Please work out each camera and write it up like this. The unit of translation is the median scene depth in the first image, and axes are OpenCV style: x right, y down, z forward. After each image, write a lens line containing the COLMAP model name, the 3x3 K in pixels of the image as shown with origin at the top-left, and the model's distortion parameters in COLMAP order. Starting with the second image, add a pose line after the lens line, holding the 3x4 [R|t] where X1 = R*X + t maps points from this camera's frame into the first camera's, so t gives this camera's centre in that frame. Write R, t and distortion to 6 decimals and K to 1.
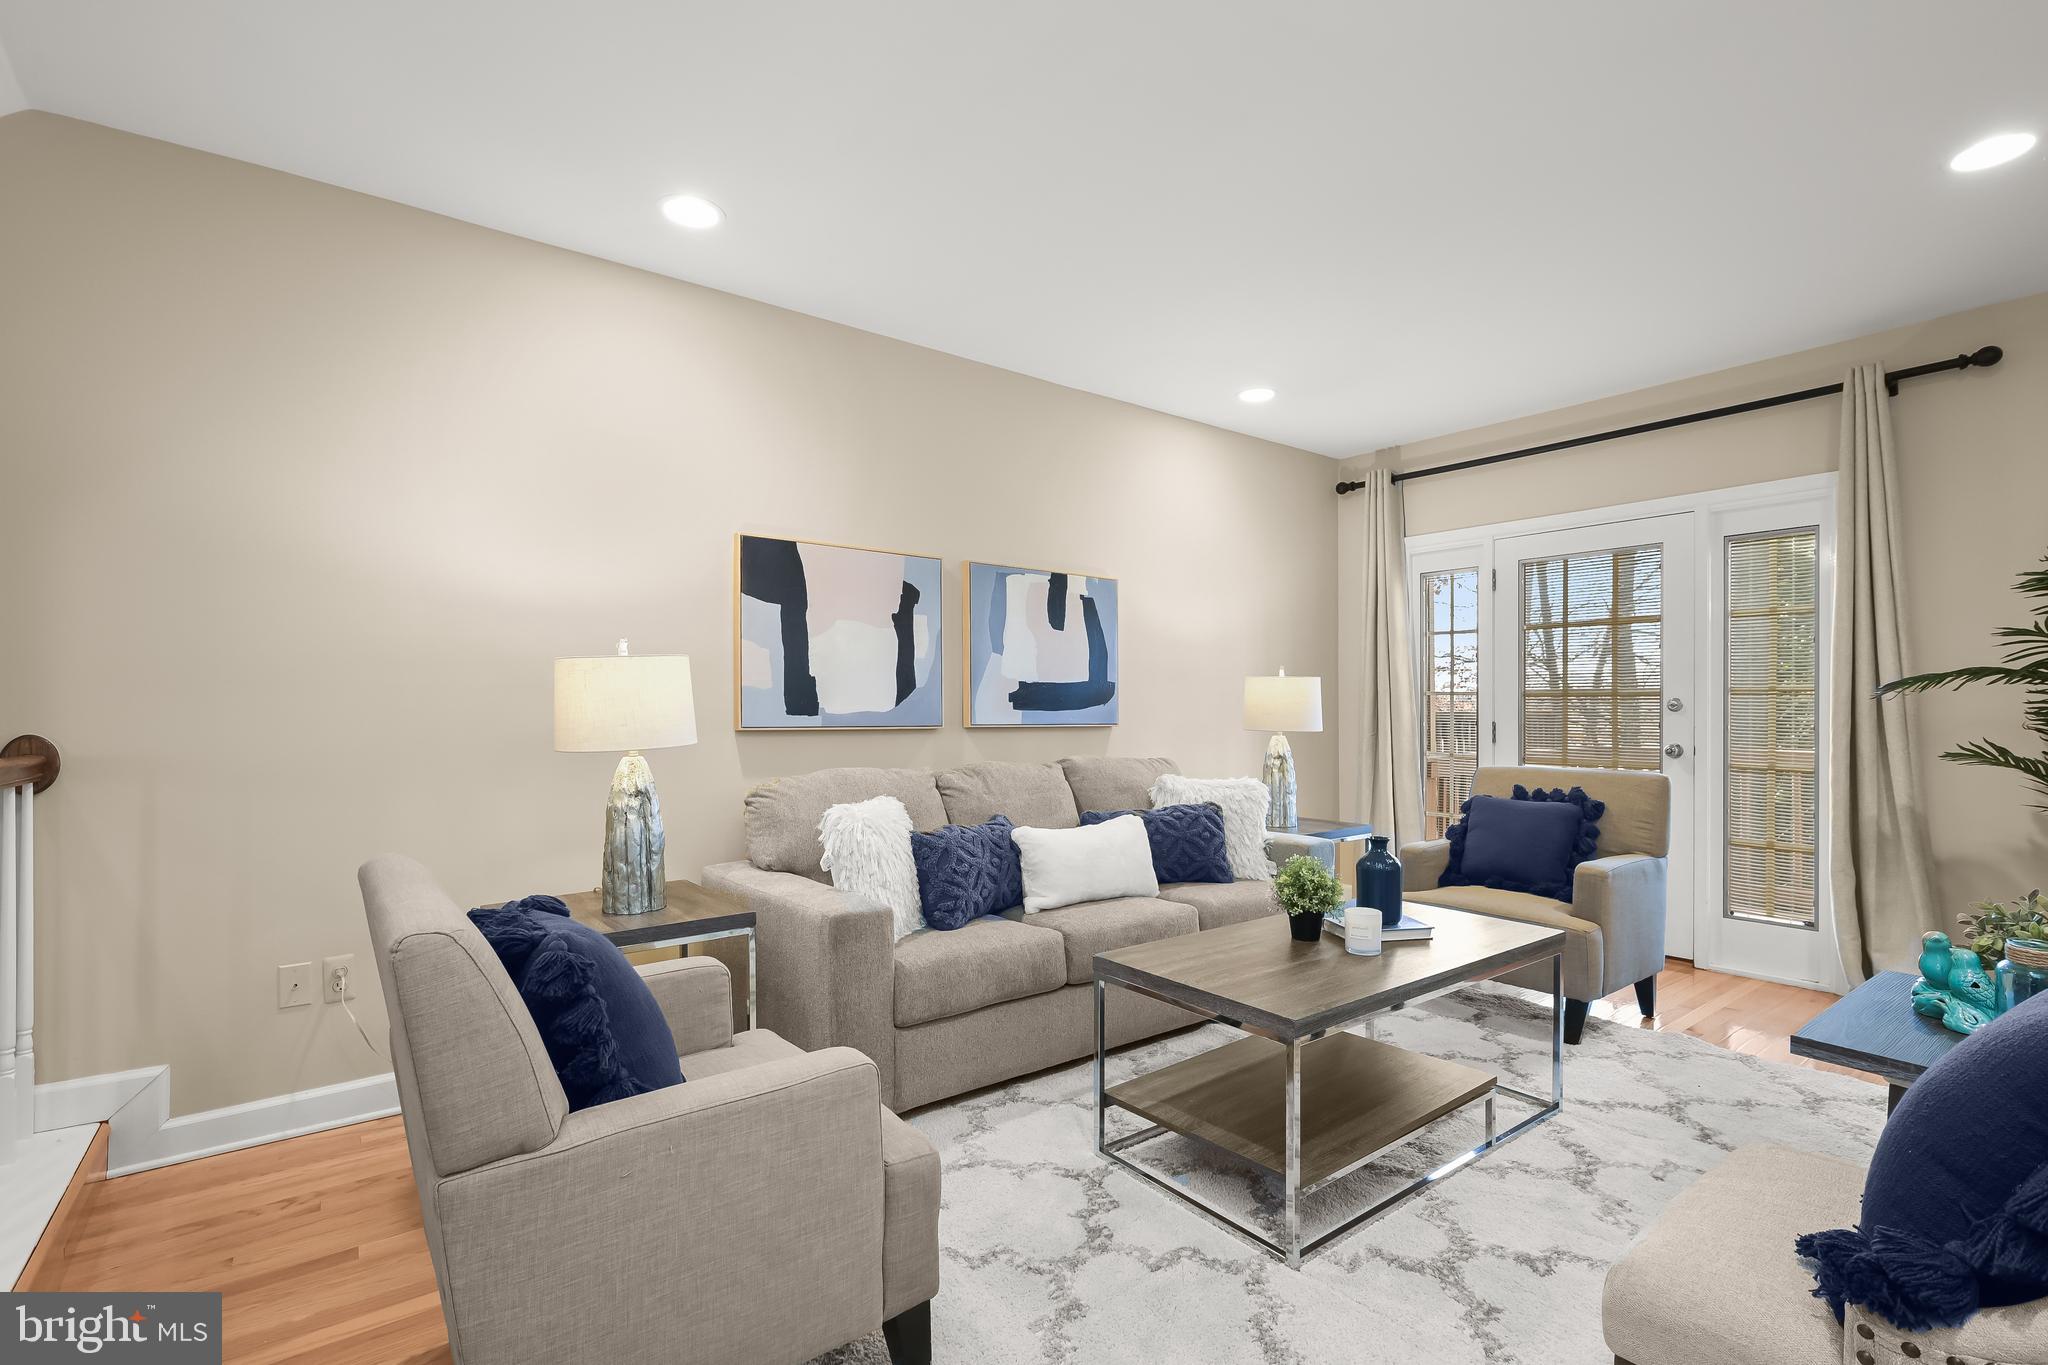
lens RADIAL K [[927.3, 0, 1033.5], [0, 927.3, 719.2], [0, 0, 1]] dist [-0.002164, -0.000657]
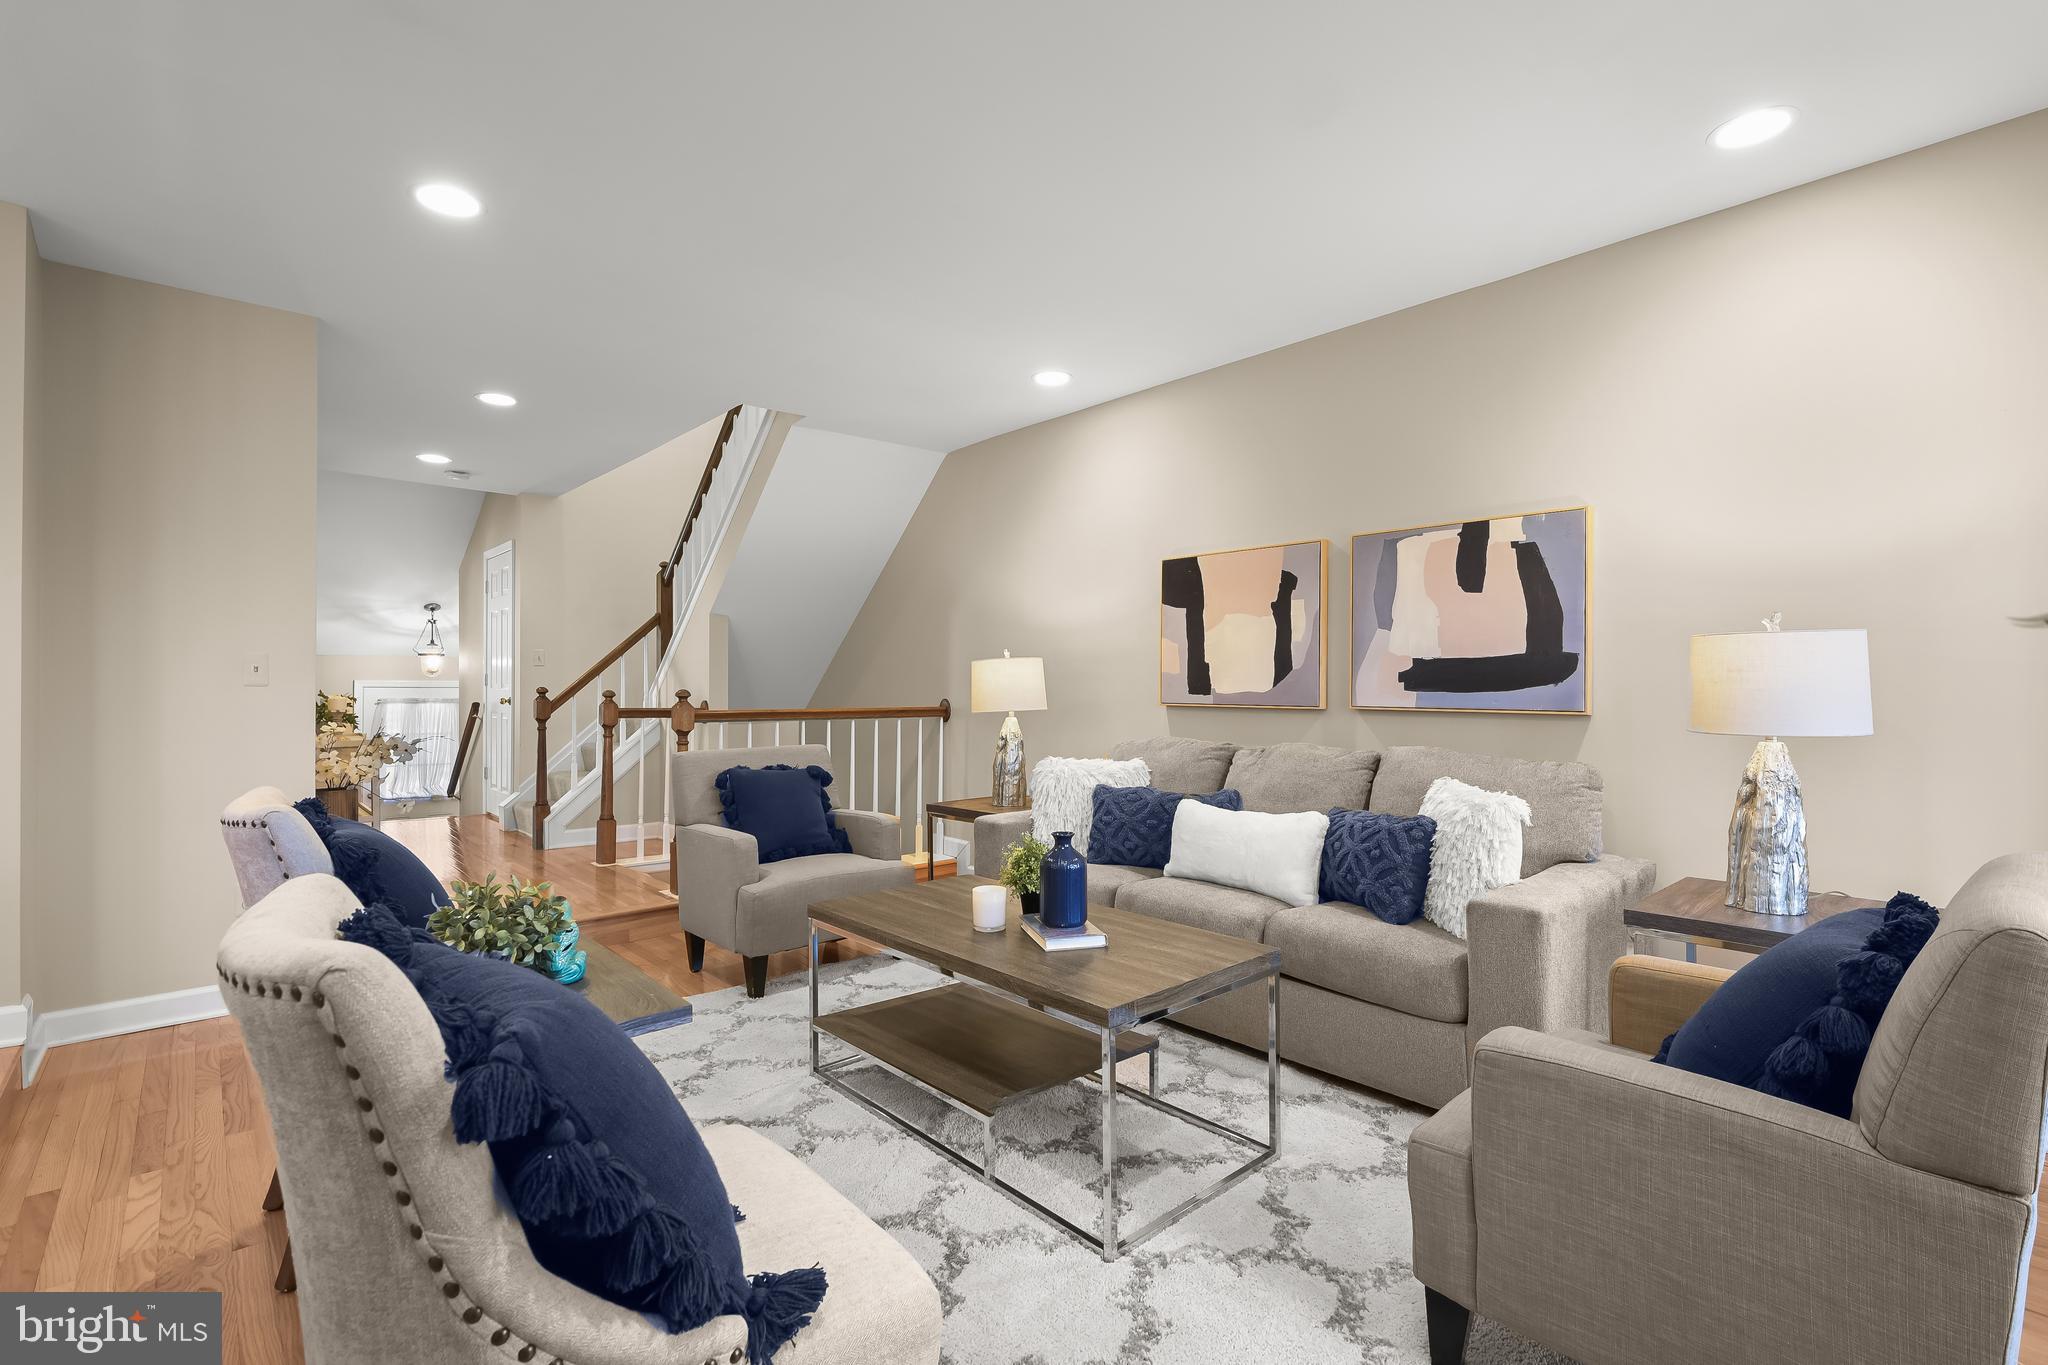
lens RADIAL K [[900.7, 0, 1042.1], [0, 900.7, 692.0], [0, 0, 1]] dist [-0.004179, 0.000278]
pose [[0.095031, 0.004246, -0.995465, 0.865512], [-0.012468, 0.999918, 0.003075, -0.008061], [0.995396, 0.012119, 0.095076, 0.621512]]
